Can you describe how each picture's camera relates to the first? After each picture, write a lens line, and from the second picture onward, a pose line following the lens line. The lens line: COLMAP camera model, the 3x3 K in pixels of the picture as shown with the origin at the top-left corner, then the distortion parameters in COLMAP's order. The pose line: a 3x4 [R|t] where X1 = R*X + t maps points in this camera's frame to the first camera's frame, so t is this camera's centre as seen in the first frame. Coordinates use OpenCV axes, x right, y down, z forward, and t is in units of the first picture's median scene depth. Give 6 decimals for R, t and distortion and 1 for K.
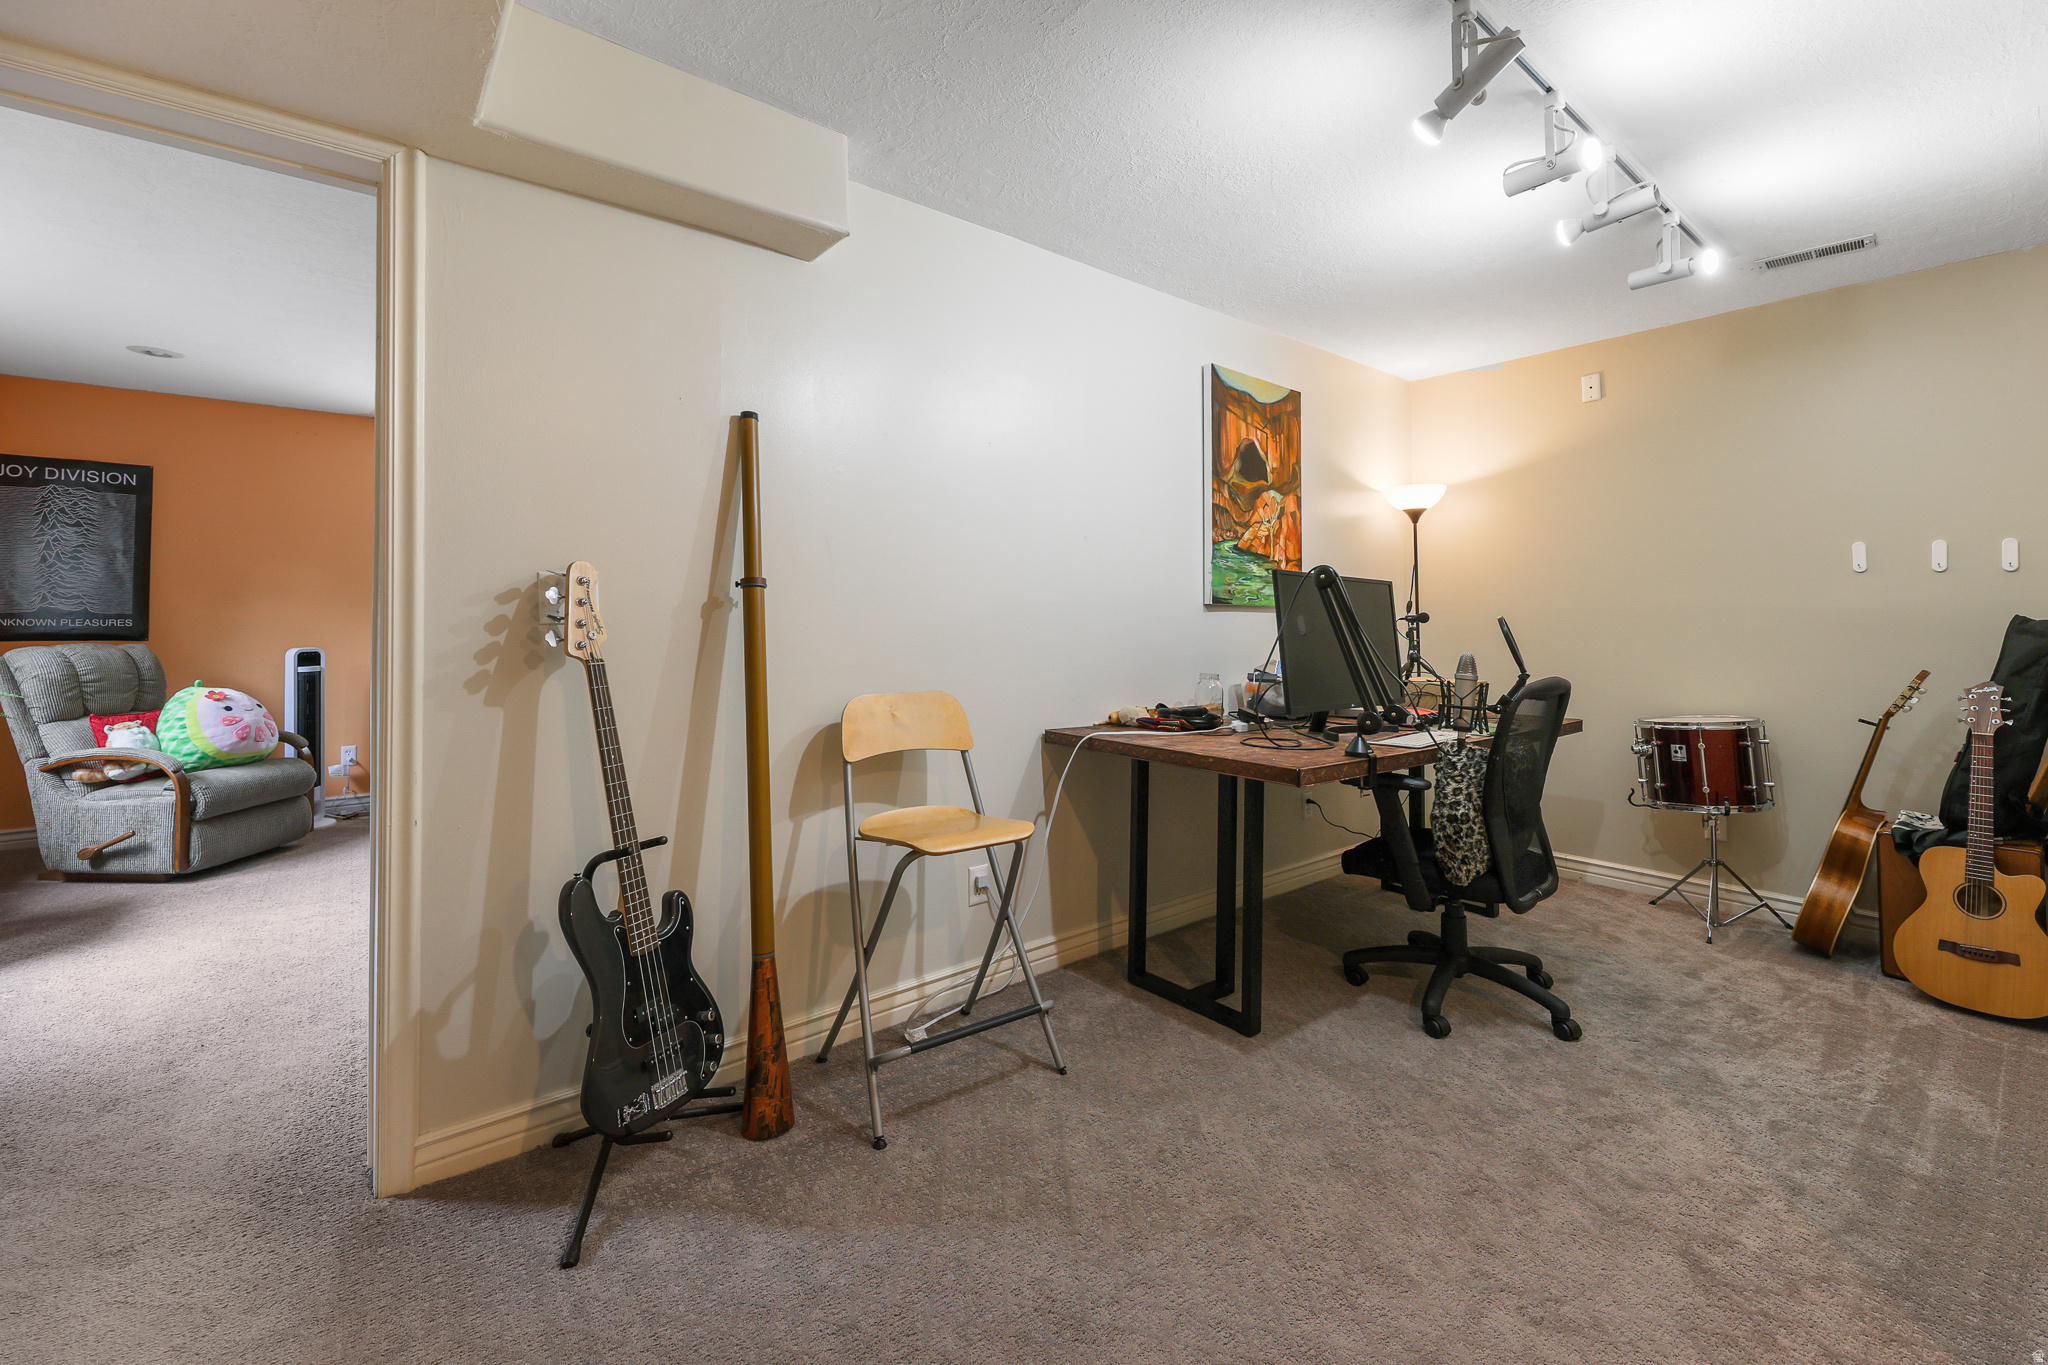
lens RADIAL K [[831.6, 0, 1014.7], [0, 831.6, 610.4], [0, 0, 1]] dist [-0.002081, -0.002842]
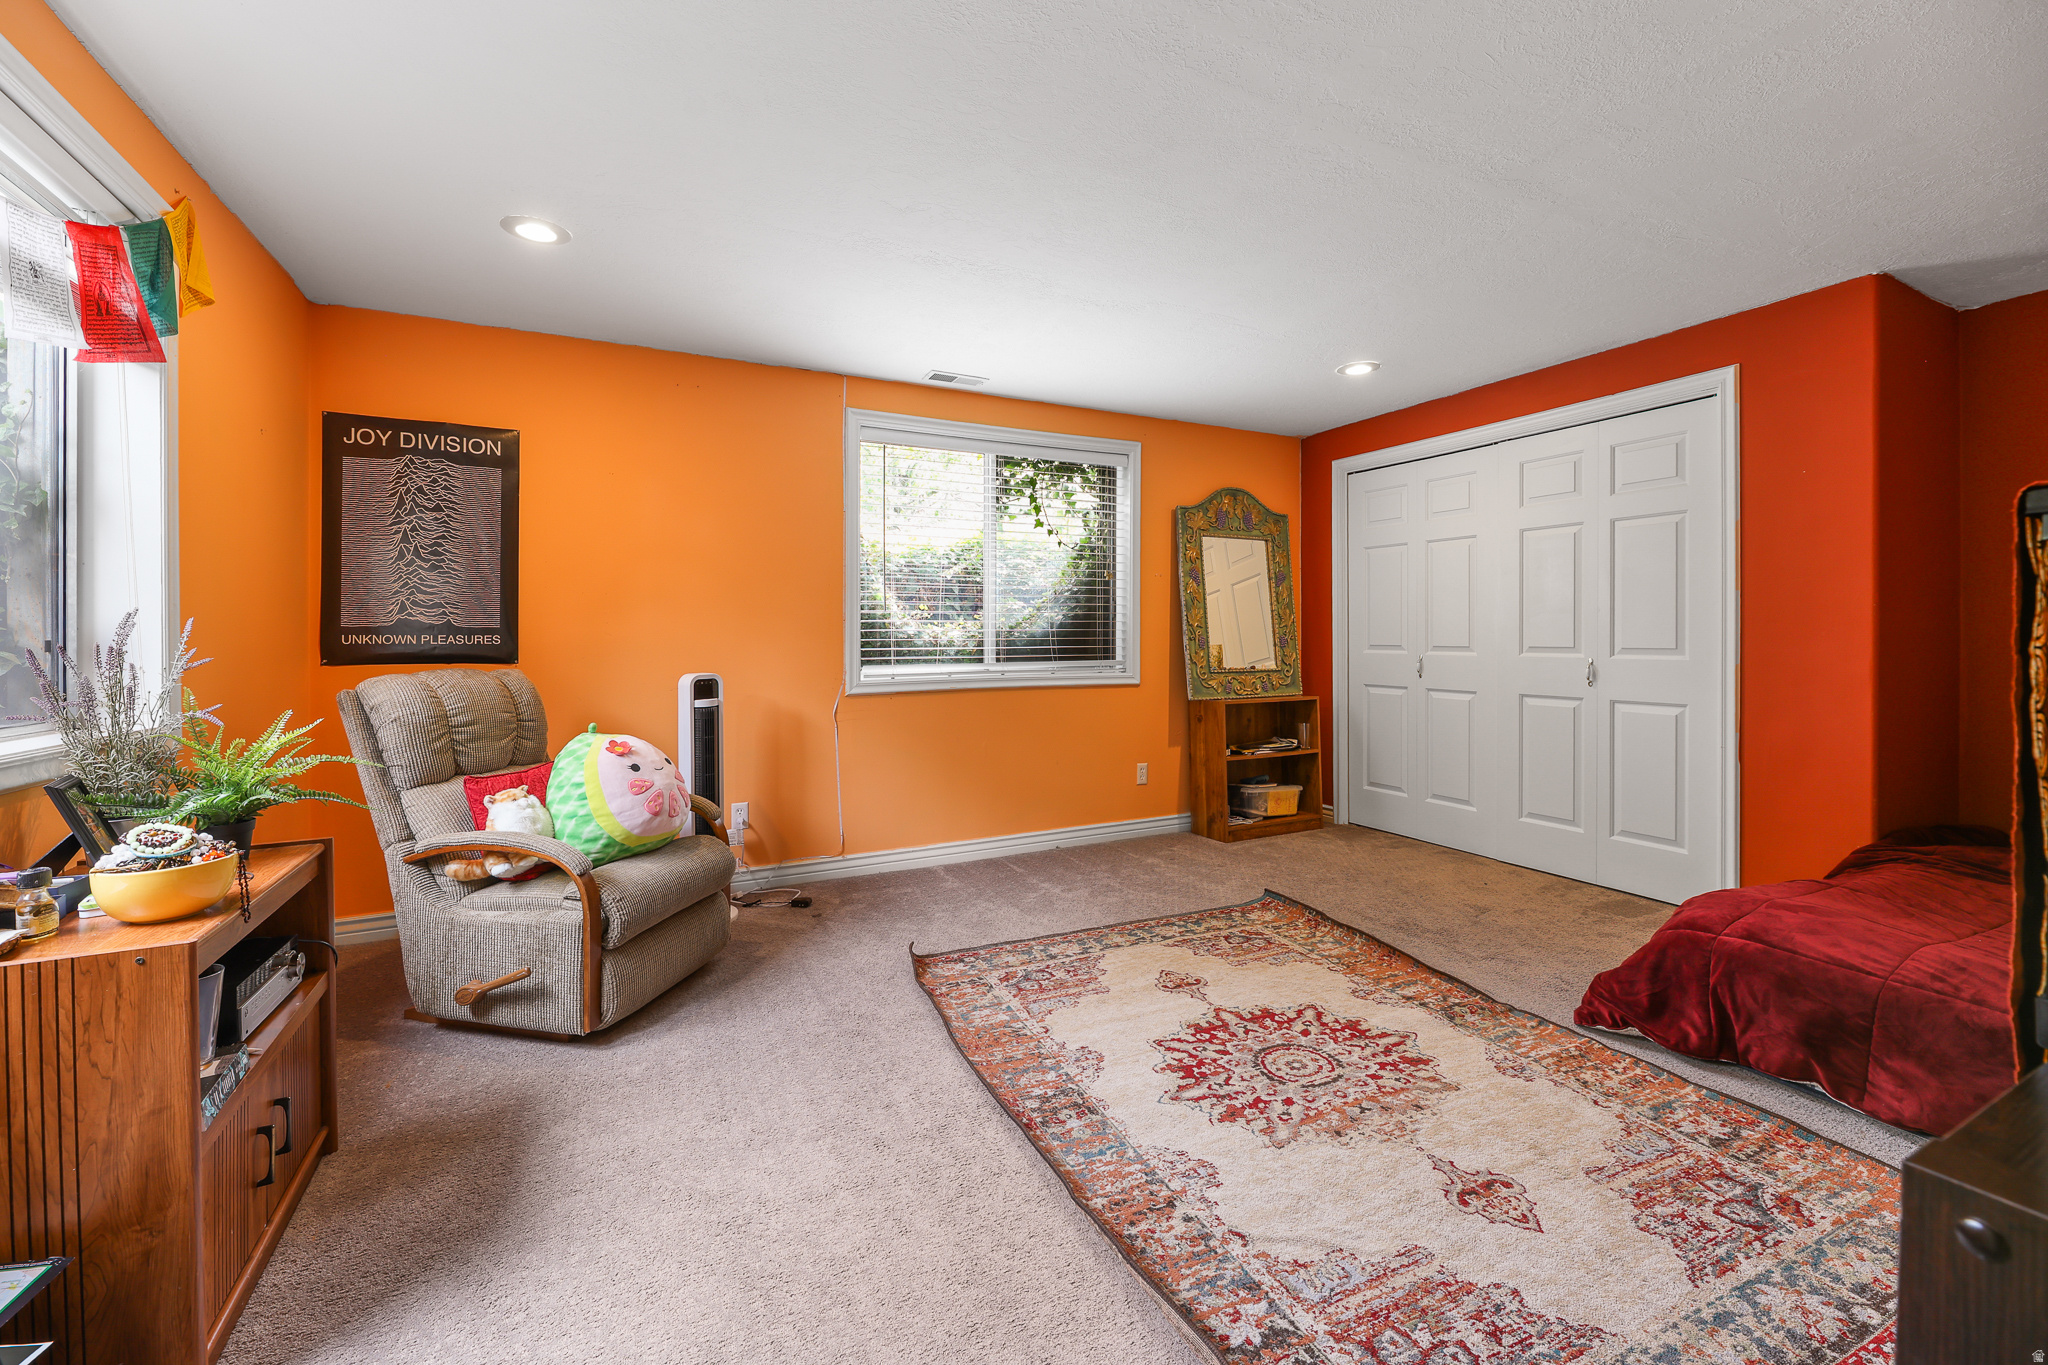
lens RADIAL K [[831.6, 0, 1030.6], [0, 831.6, 641.5], [0, 0, 1]] dist [-0.002081, -0.002842]
pose [[0.976864, -0.002143, -0.213848, -0.516776], [0.006420, 0.999793, 0.019309, 0.006058], [0.213763, -0.020235, 0.976676, 0.433946]]
